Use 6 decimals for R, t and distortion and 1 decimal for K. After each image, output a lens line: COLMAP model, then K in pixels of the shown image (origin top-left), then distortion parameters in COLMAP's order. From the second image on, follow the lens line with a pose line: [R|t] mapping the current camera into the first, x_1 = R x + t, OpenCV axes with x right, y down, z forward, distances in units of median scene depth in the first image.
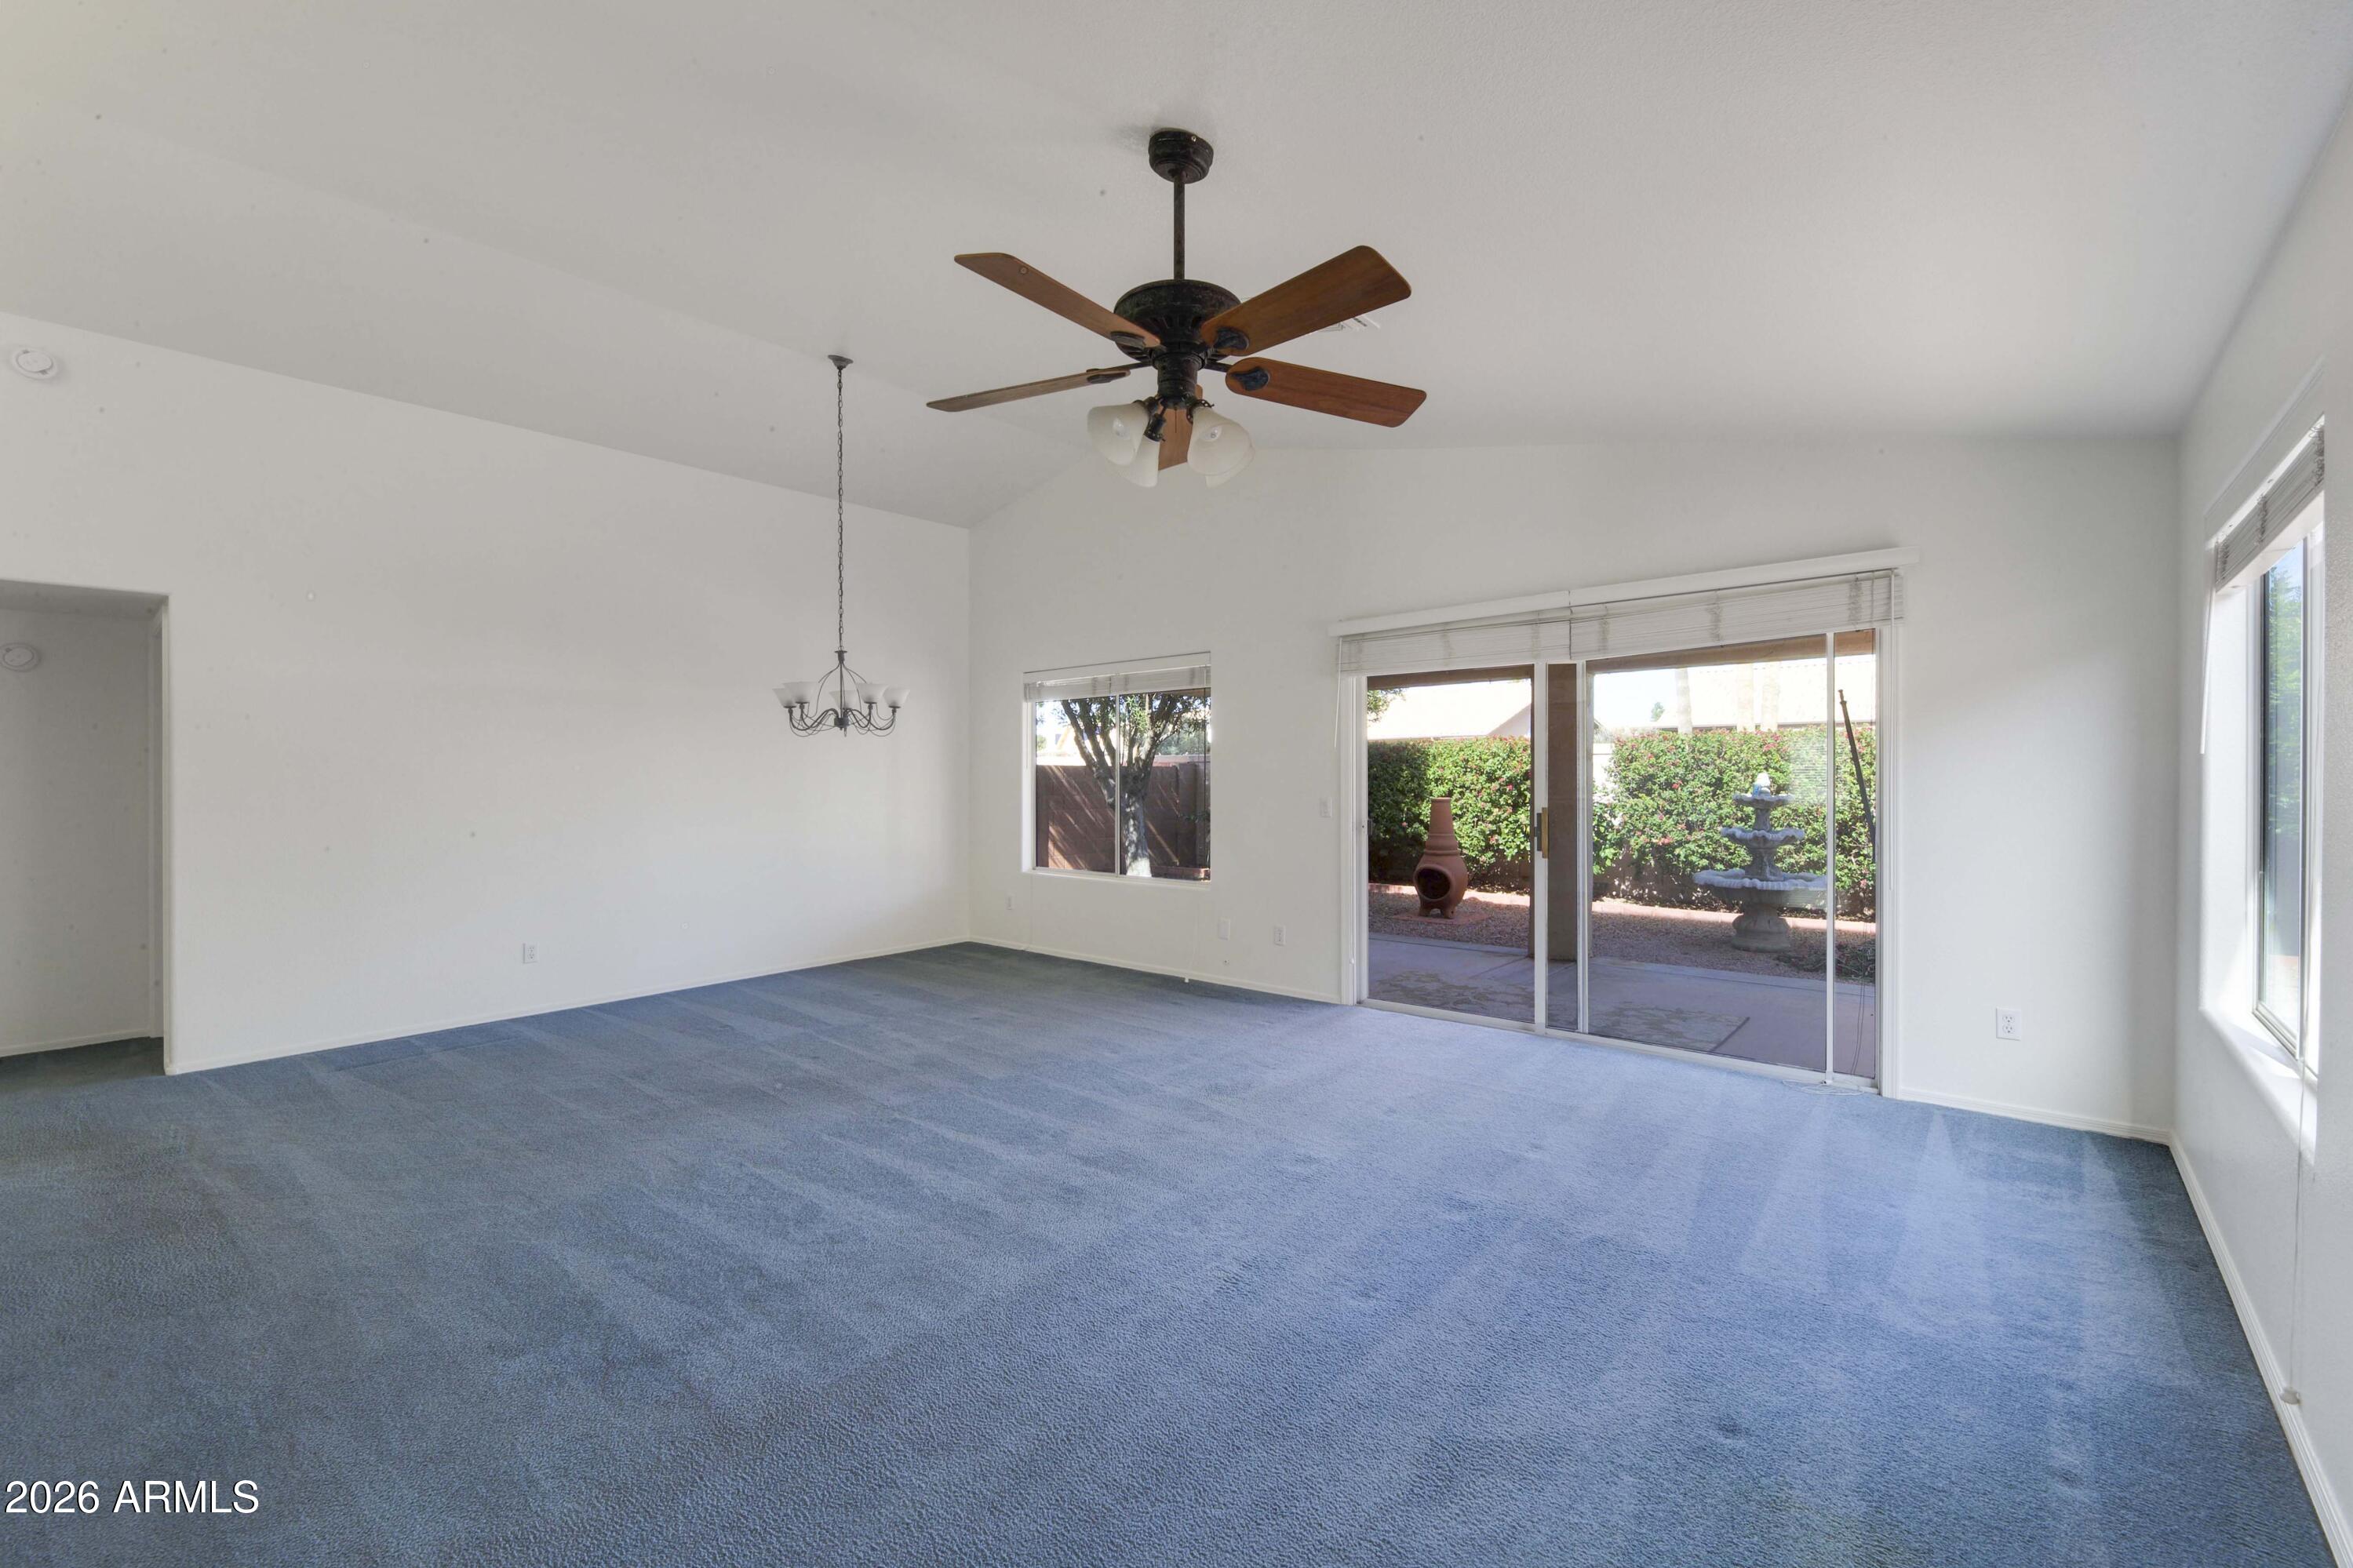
lens RADIAL K [[972.8, 0, 1182.3], [0, 972.8, 776.4], [0, 0, 1]] dist [0.002992, -0.000179]
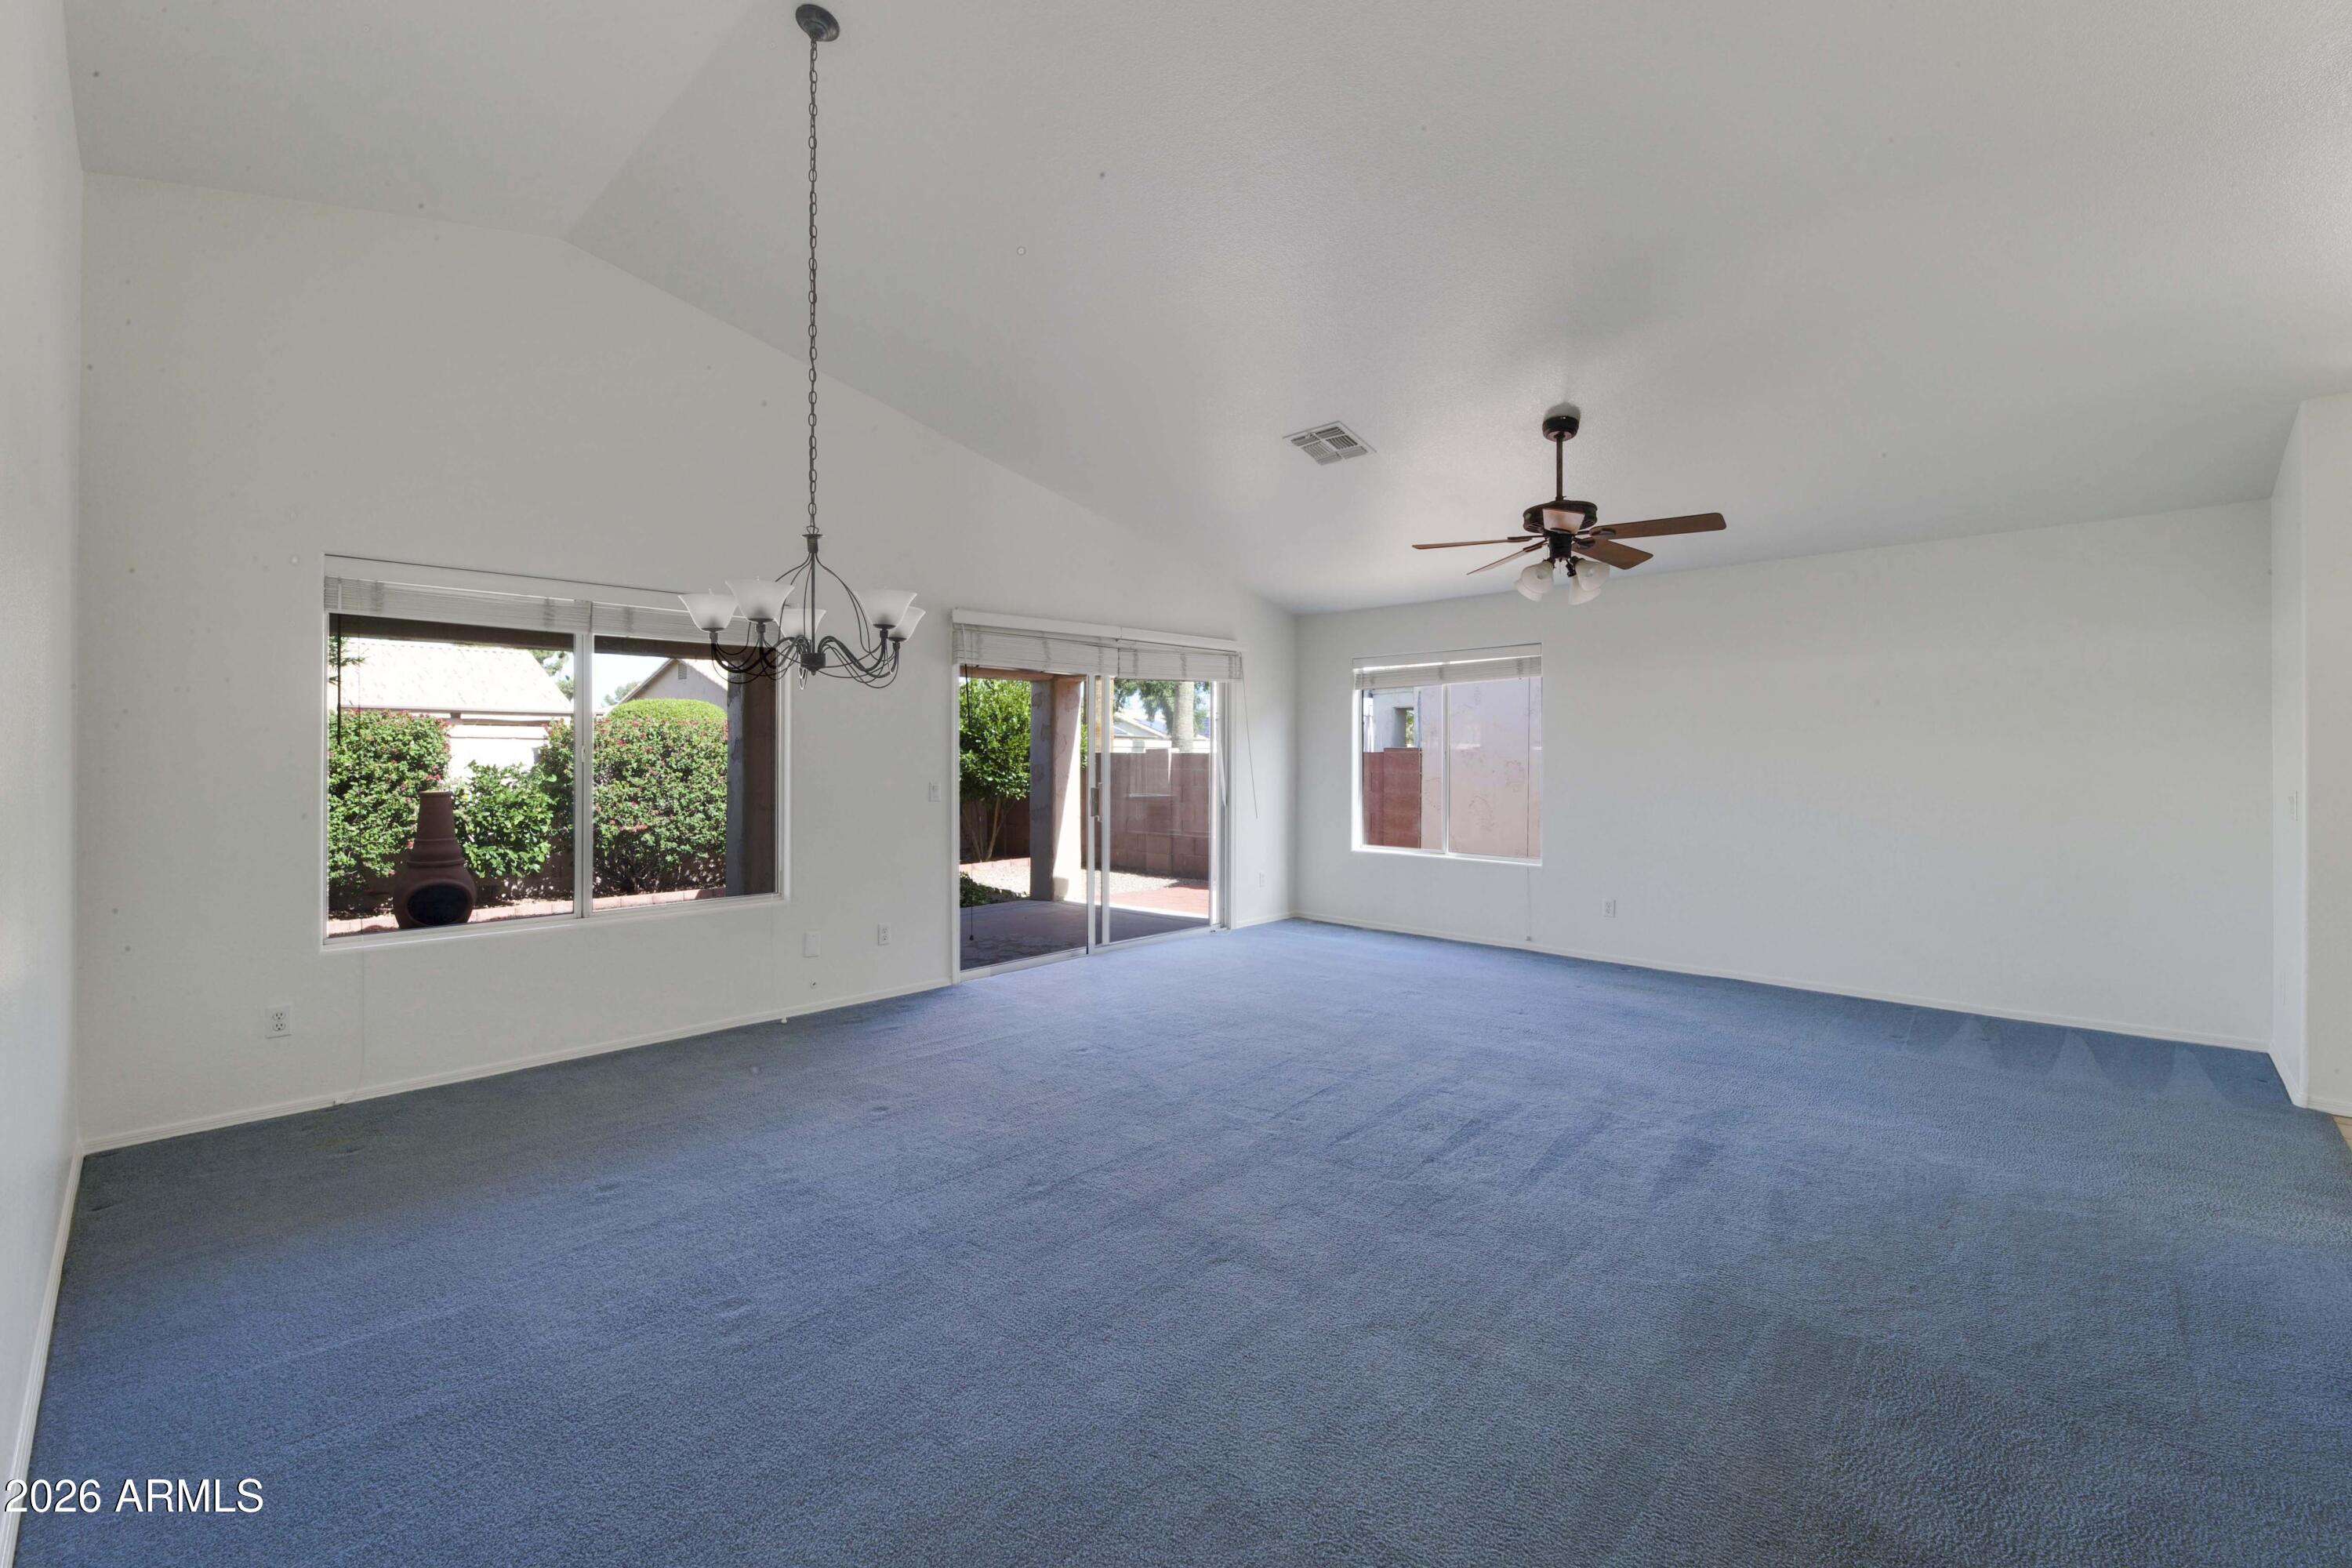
lens RADIAL K [[972.5, 0, 1173.9], [0, 972.5, 763.3], [0, 0, 1]] dist [0.002992, -0.000179]
pose [[0.069080, 0.001016, 0.997611, -0.754501], [0.001435, 0.999998, -0.001118, 0.003833], [-0.997610, 0.001509, 0.069079, 0.632202]]
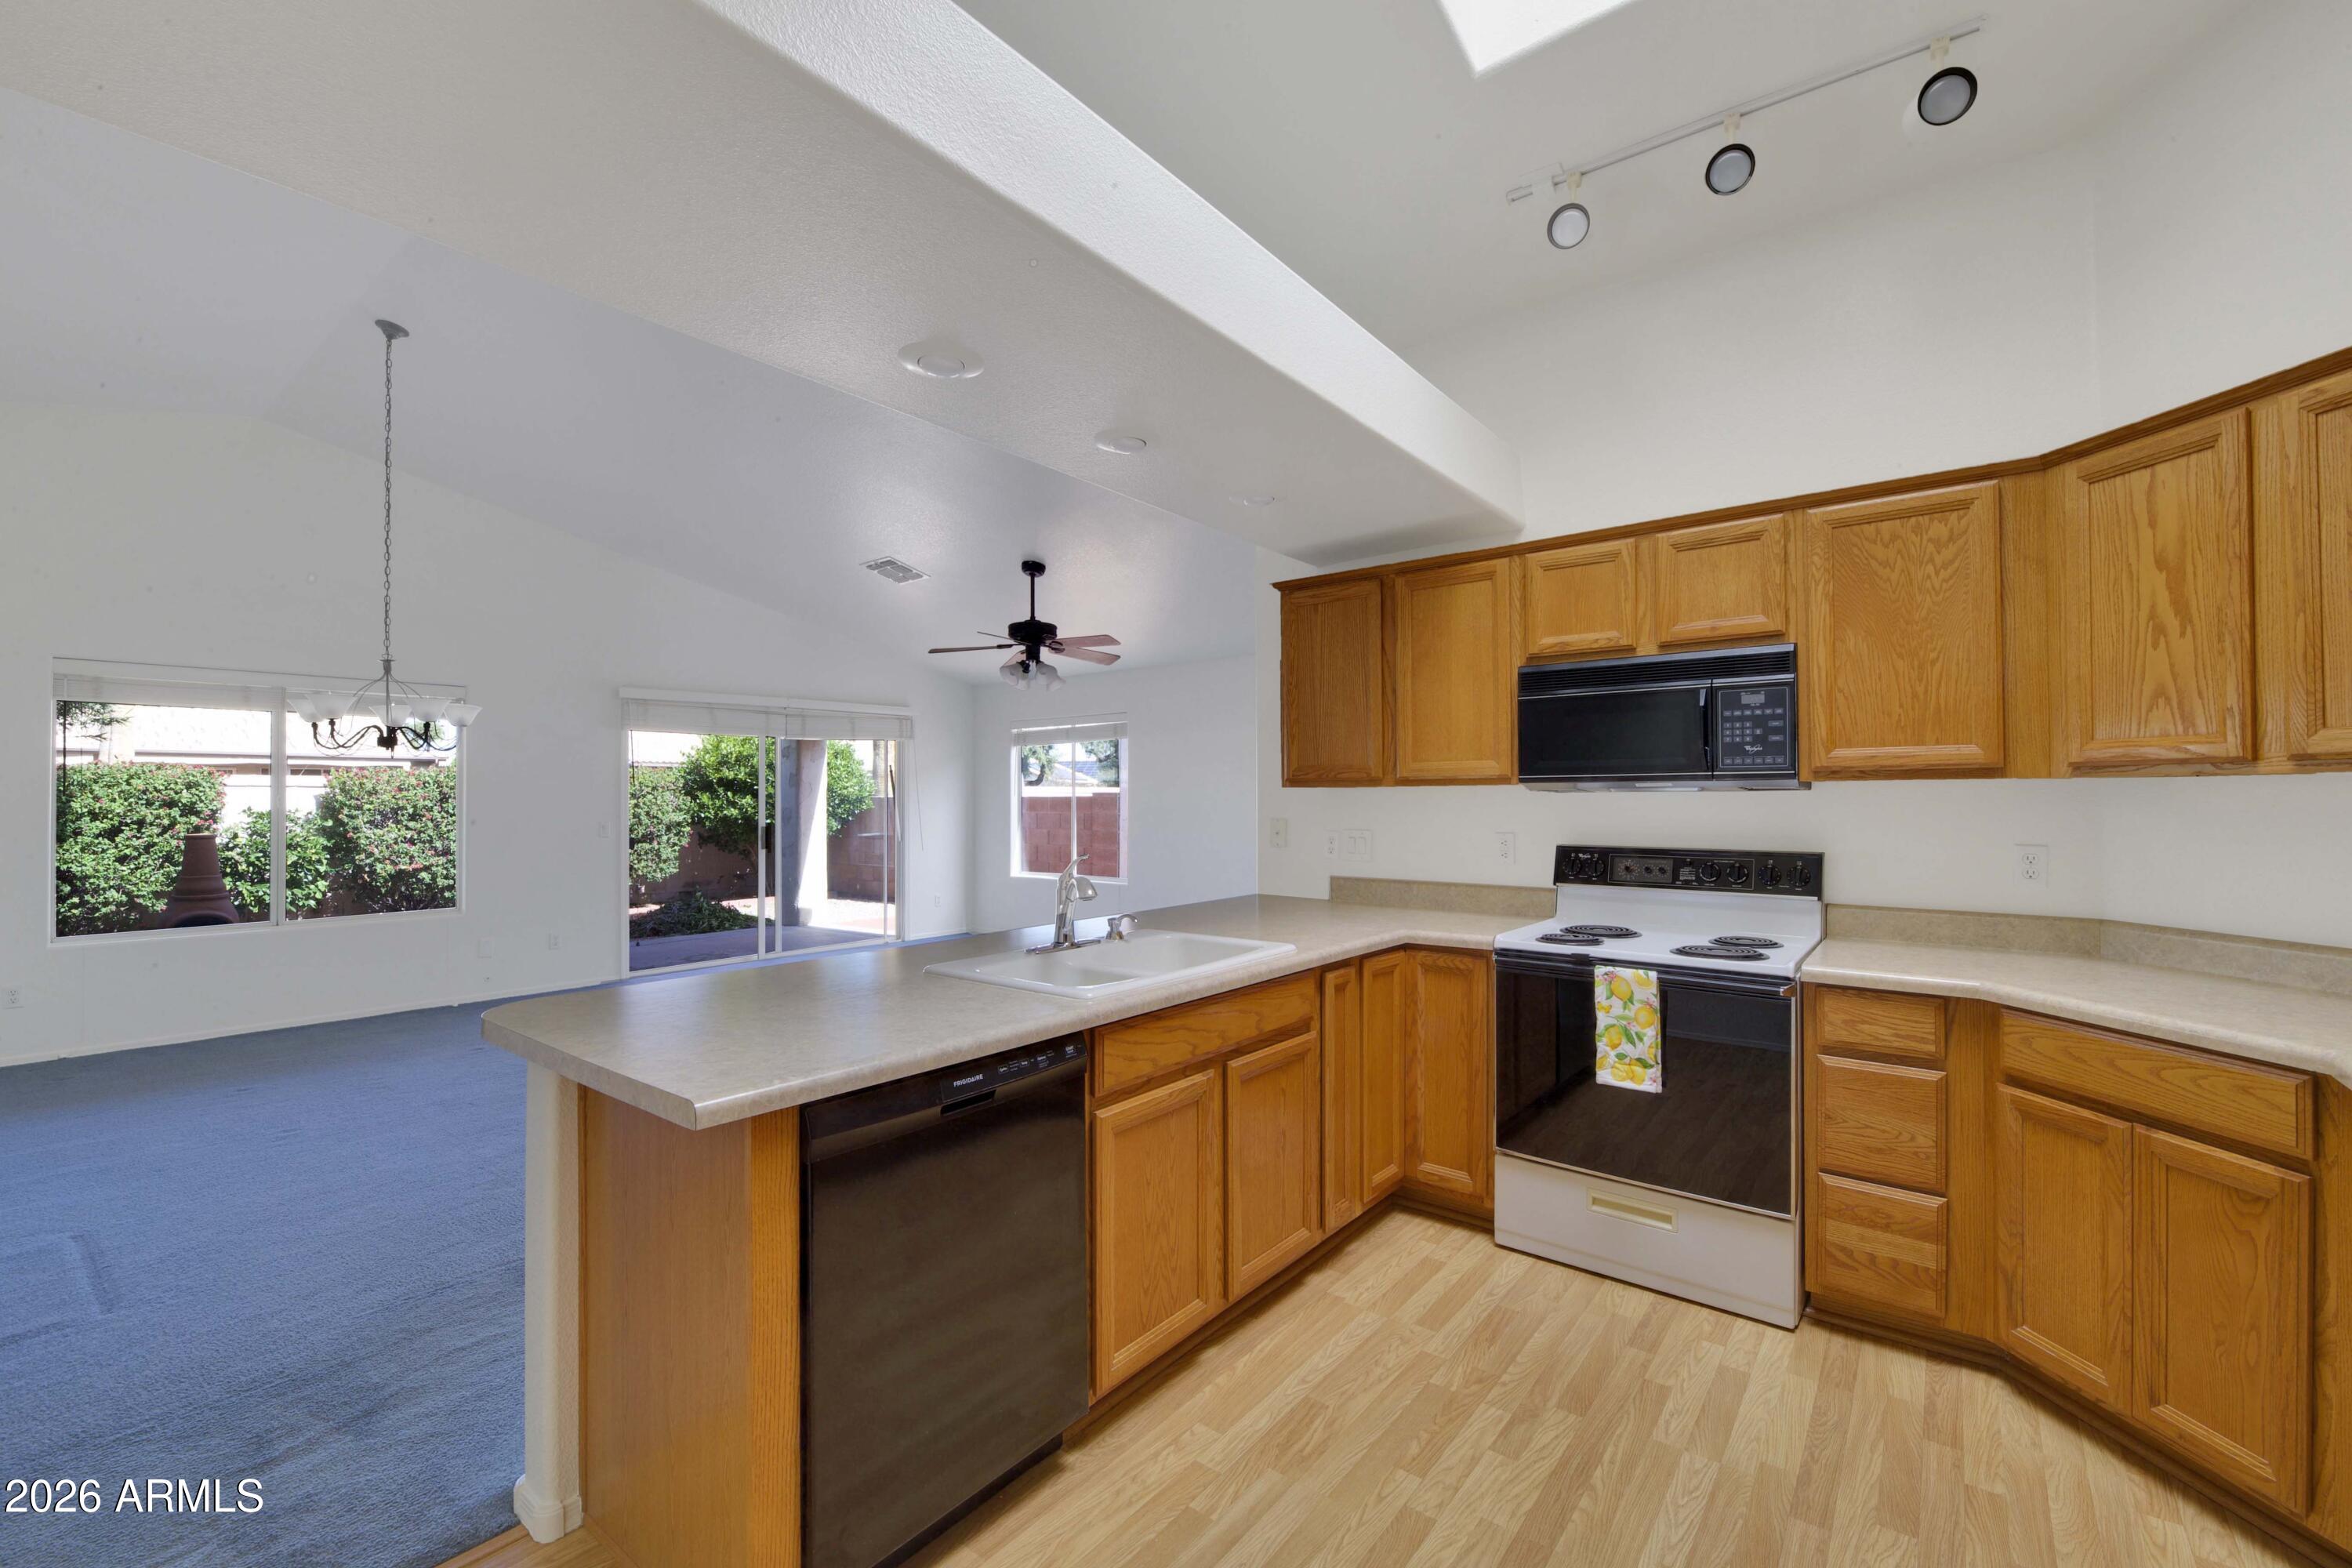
lens RADIAL K [[972.5, 0, 1174.2], [0, 972.5, 798.5], [0, 0, 1]] dist [0.002992, -0.000179]
pose [[-0.024500, 0.008873, 0.999660, -1.039527], [0.006105, 0.999943, -0.008726, 0.005911], [-0.999681, 0.005889, -0.024553, 0.267878]]
